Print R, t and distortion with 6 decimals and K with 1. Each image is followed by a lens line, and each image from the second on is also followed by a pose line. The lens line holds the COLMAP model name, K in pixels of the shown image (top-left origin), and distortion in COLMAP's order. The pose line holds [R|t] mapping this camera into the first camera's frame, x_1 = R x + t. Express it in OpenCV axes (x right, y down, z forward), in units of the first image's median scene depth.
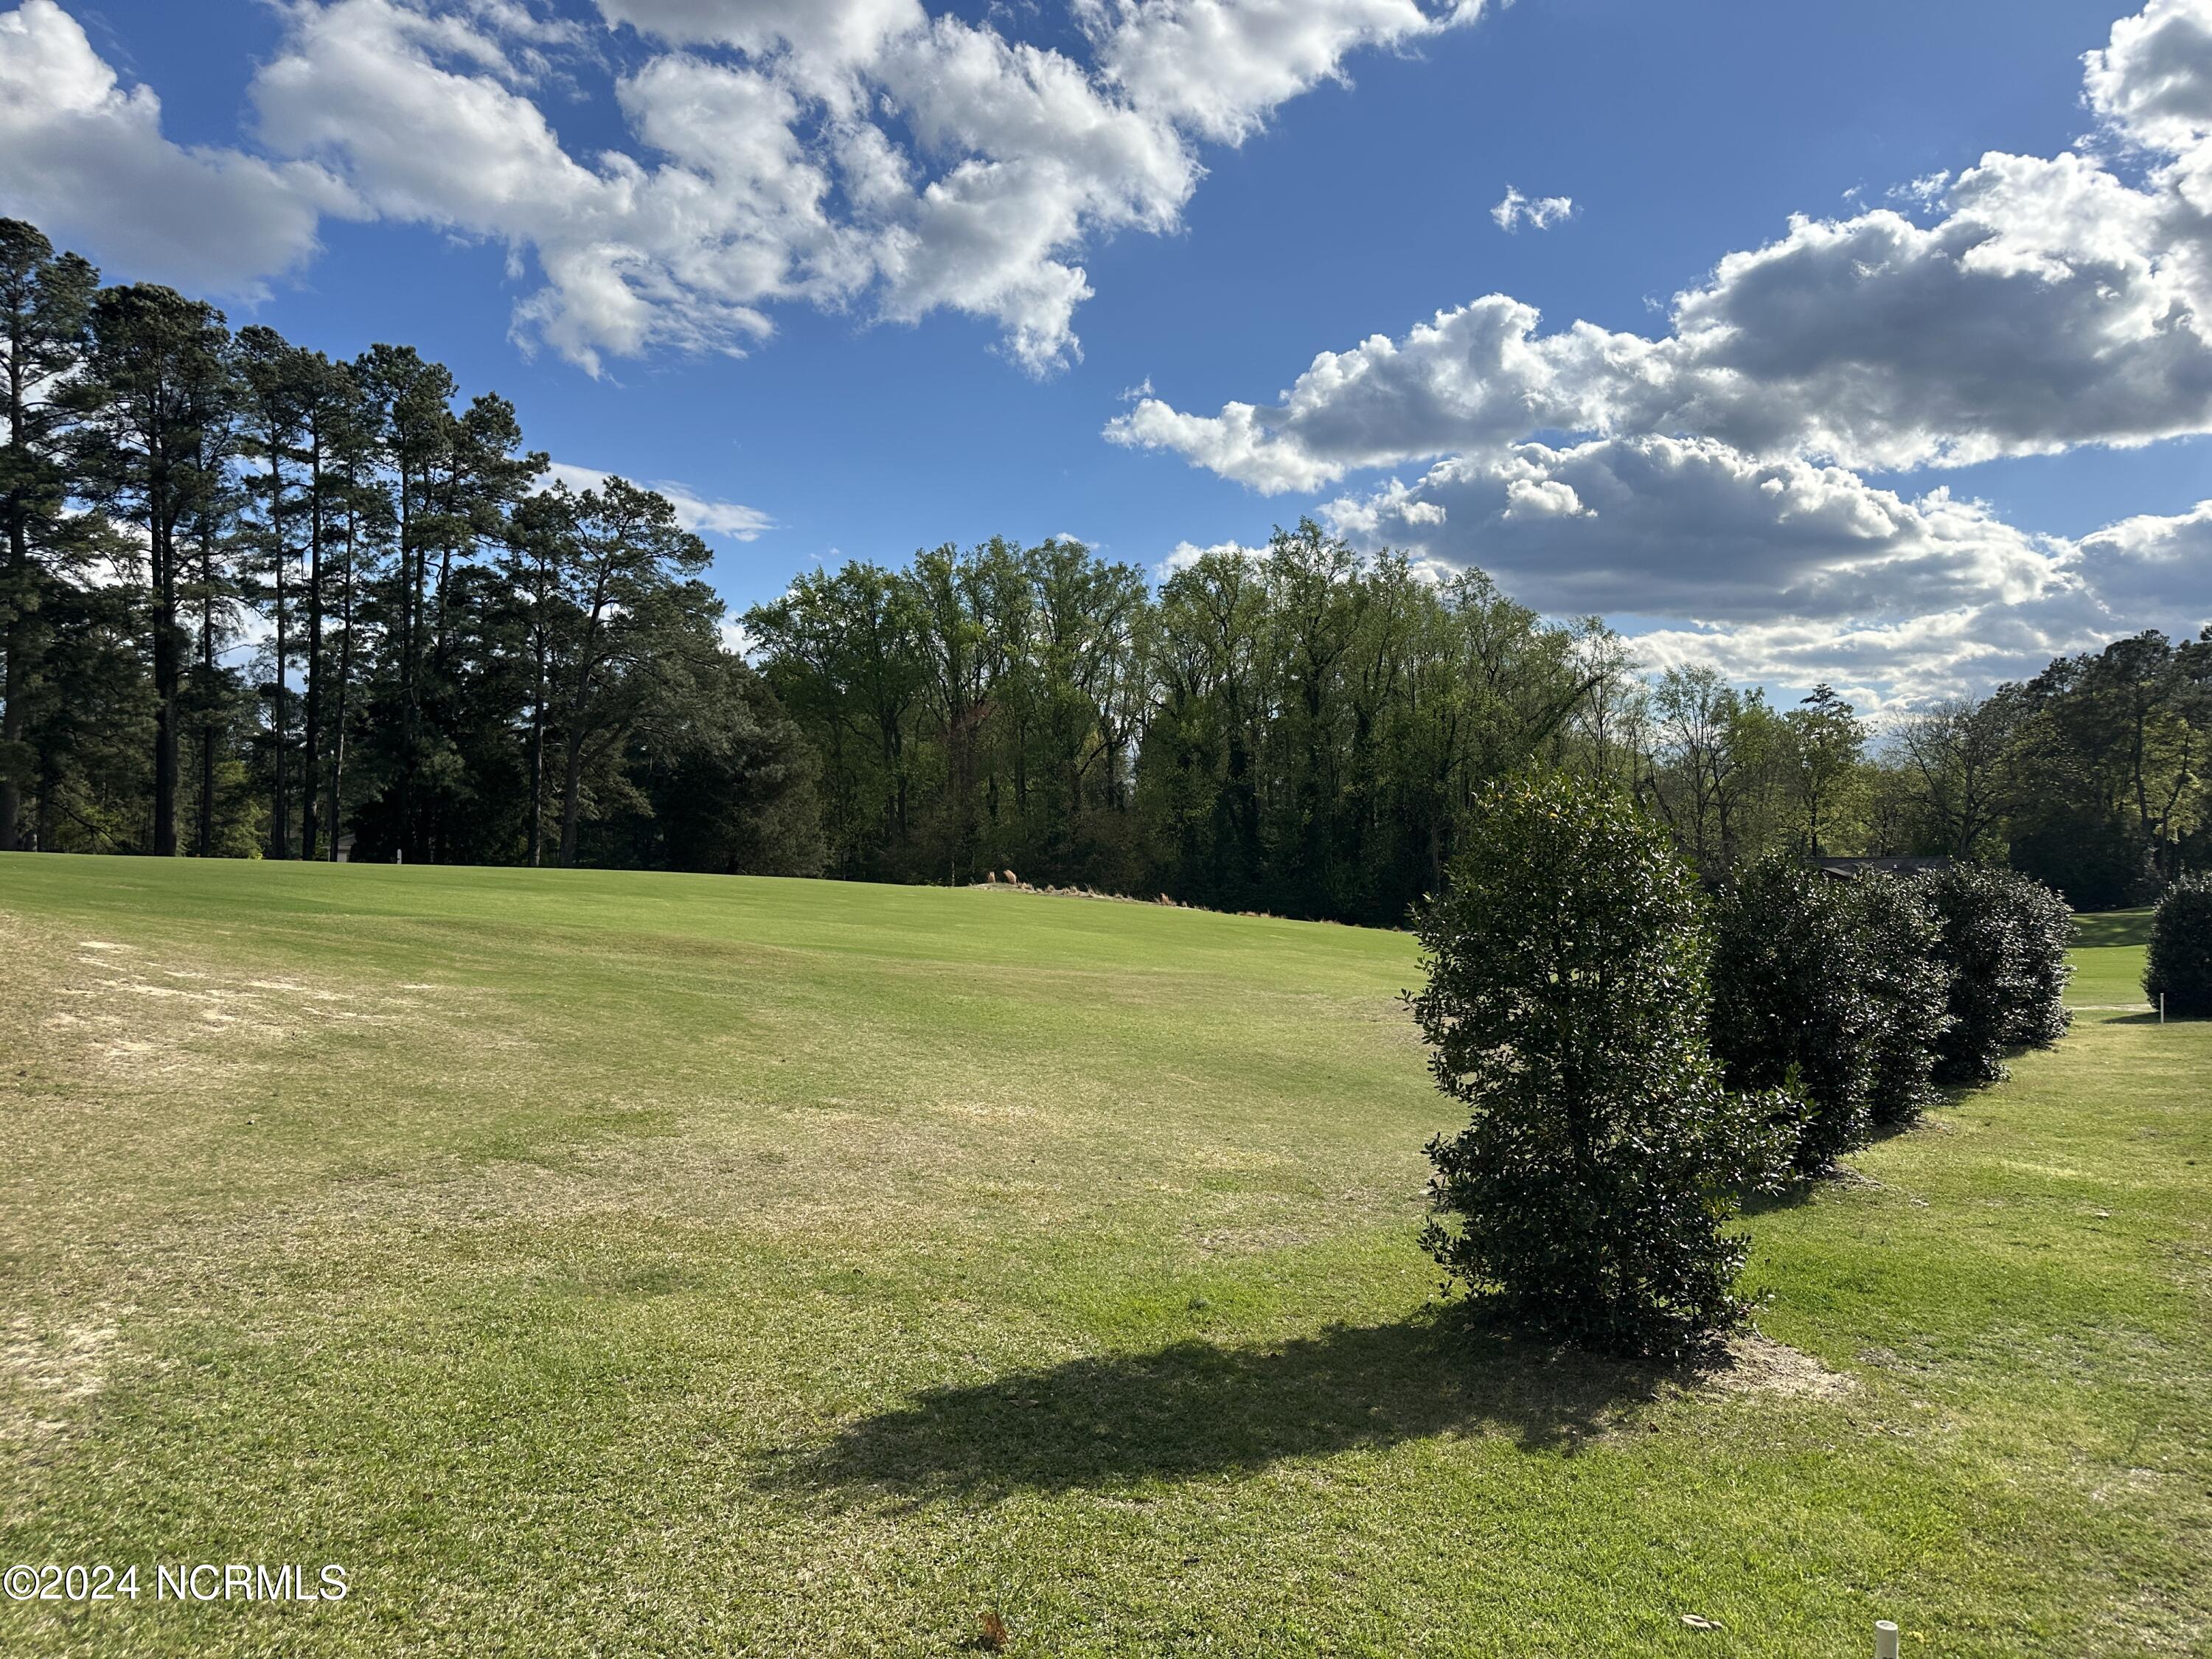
lens RADIAL K [[1535.8, 0, 1106.6], [0, 1535.8, 807.4], [0, 0, 1]] dist [0.072714, -0.102042]
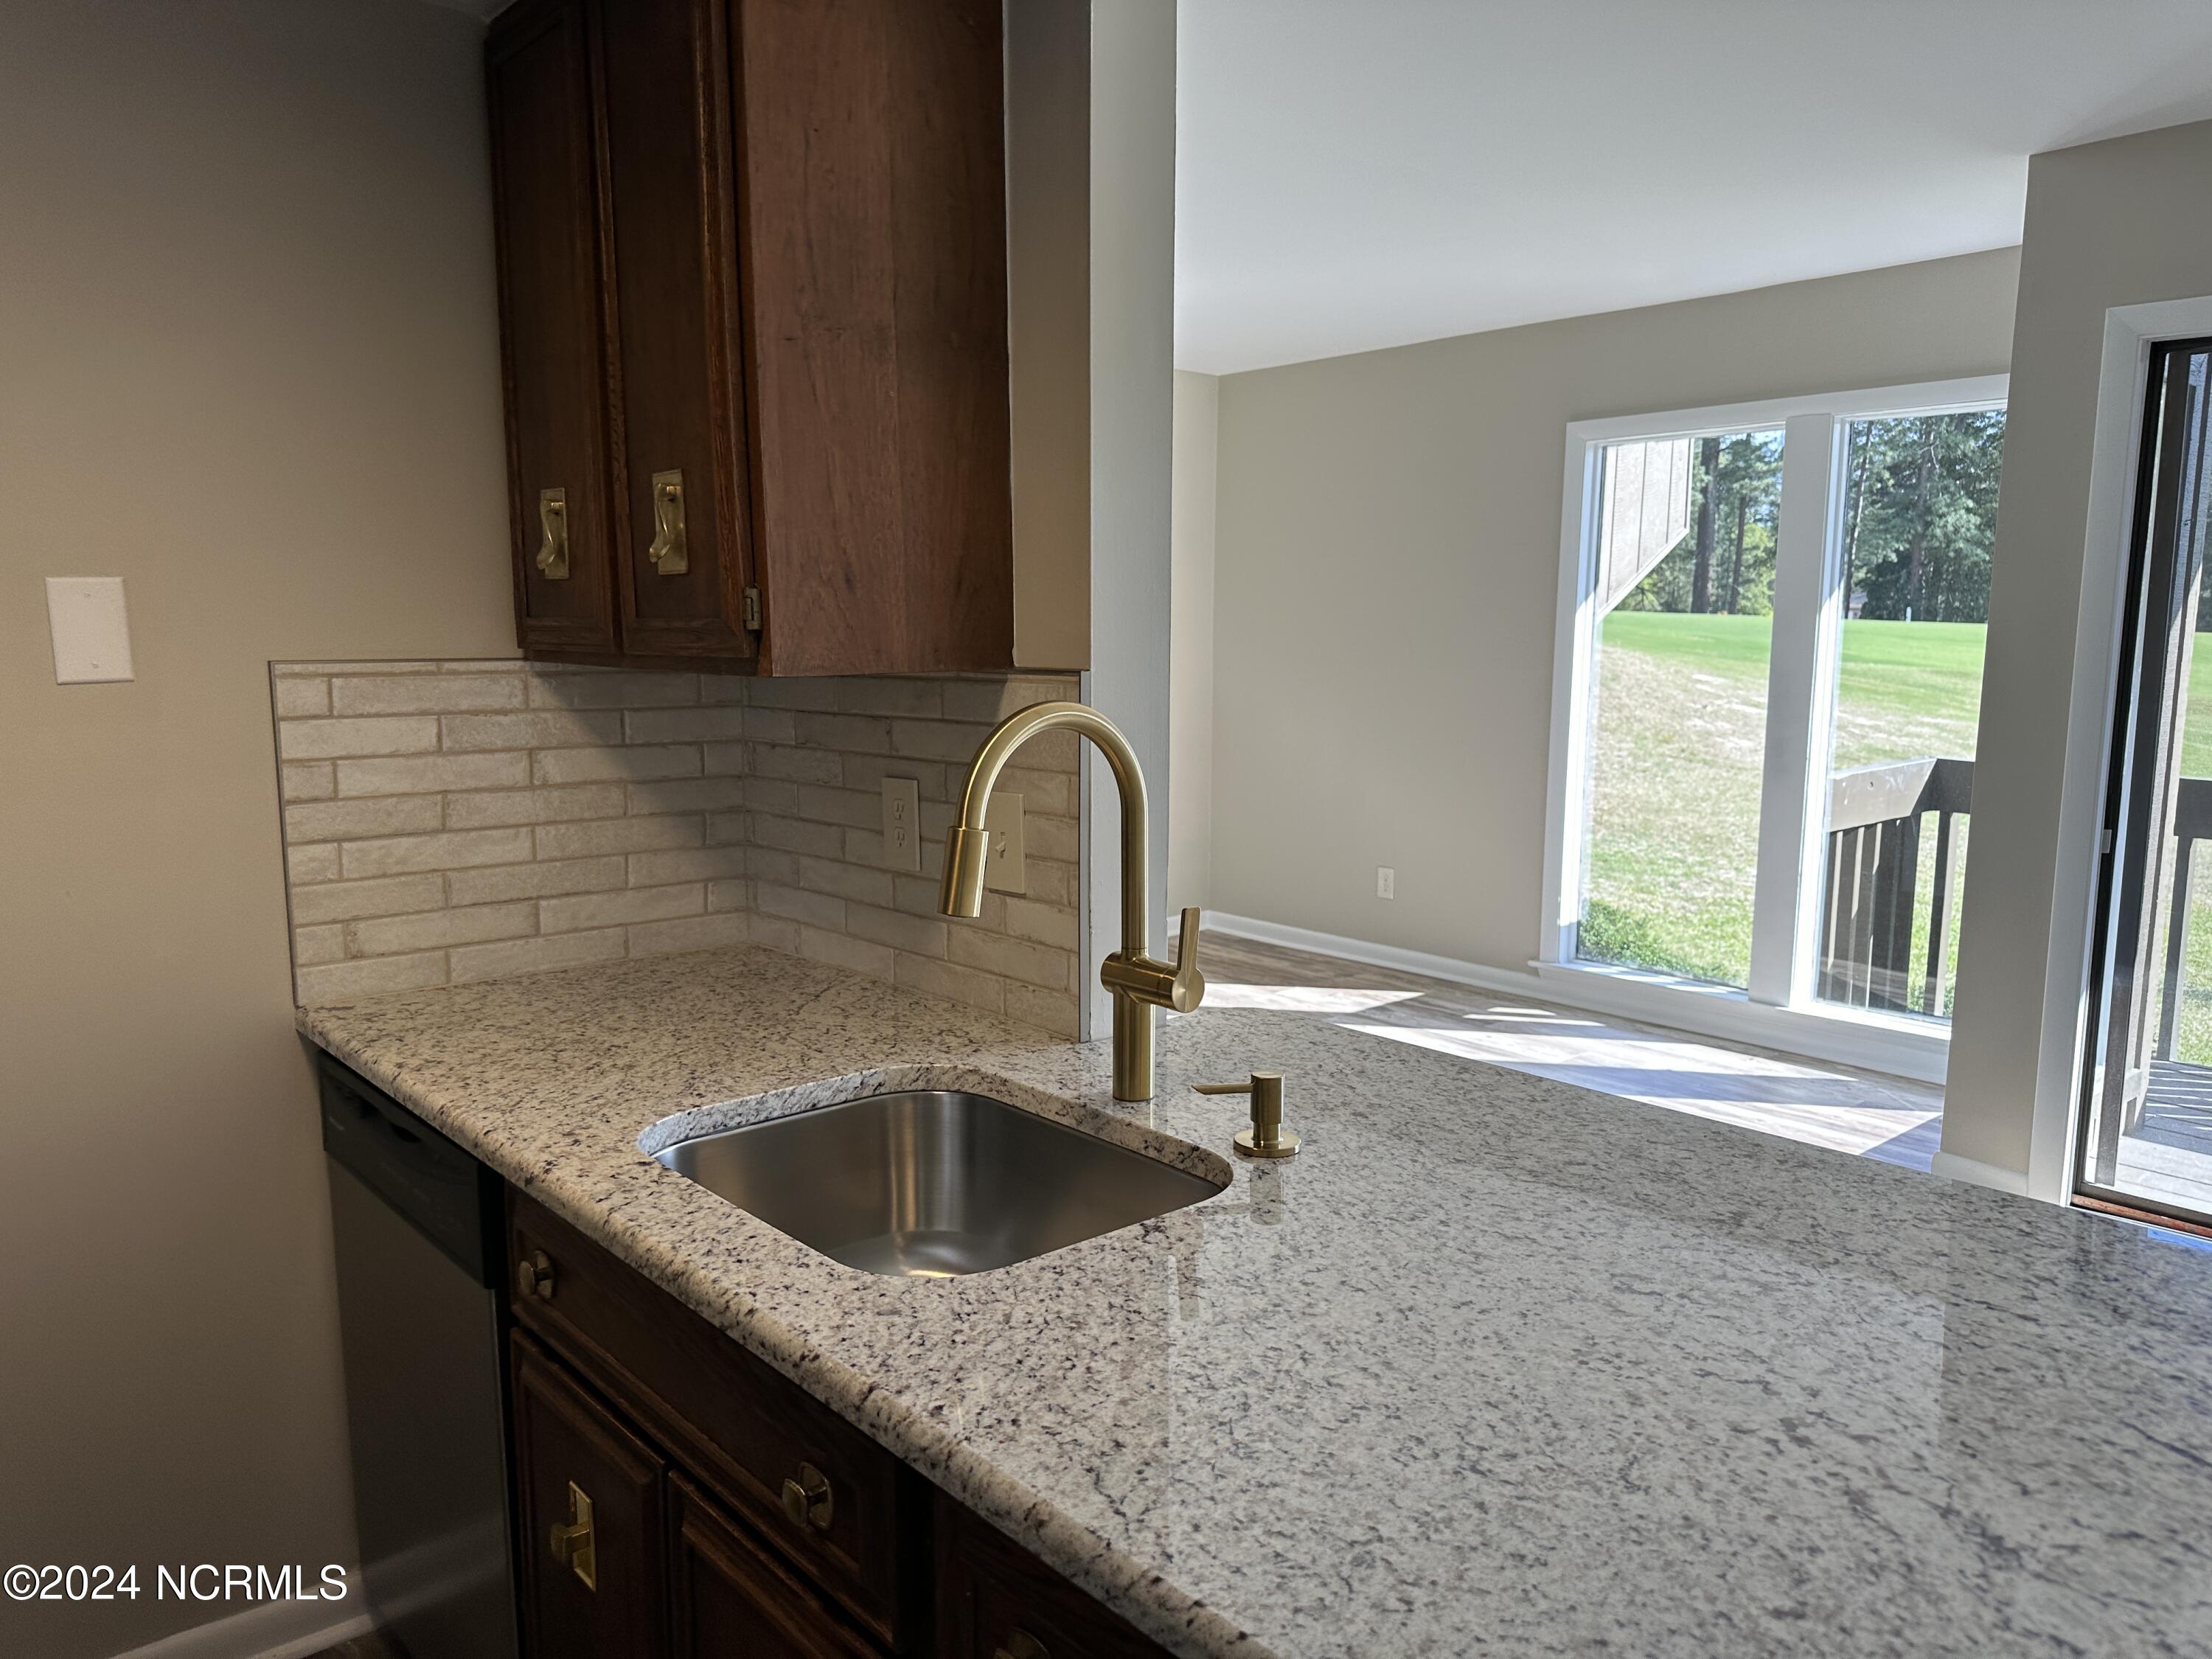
lens RADIAL K [[1590.9, 0, 1104.5], [0, 1590.9, 840.5], [0, 0, 1]] dist [-0.007787, 0.002204]
pose [[0.630428, 0.110287, -0.768373, 0.126531], [0.023599, 0.986675, 0.160984, -0.009560], [0.775889, -0.119622, 0.619424, -0.318986]]
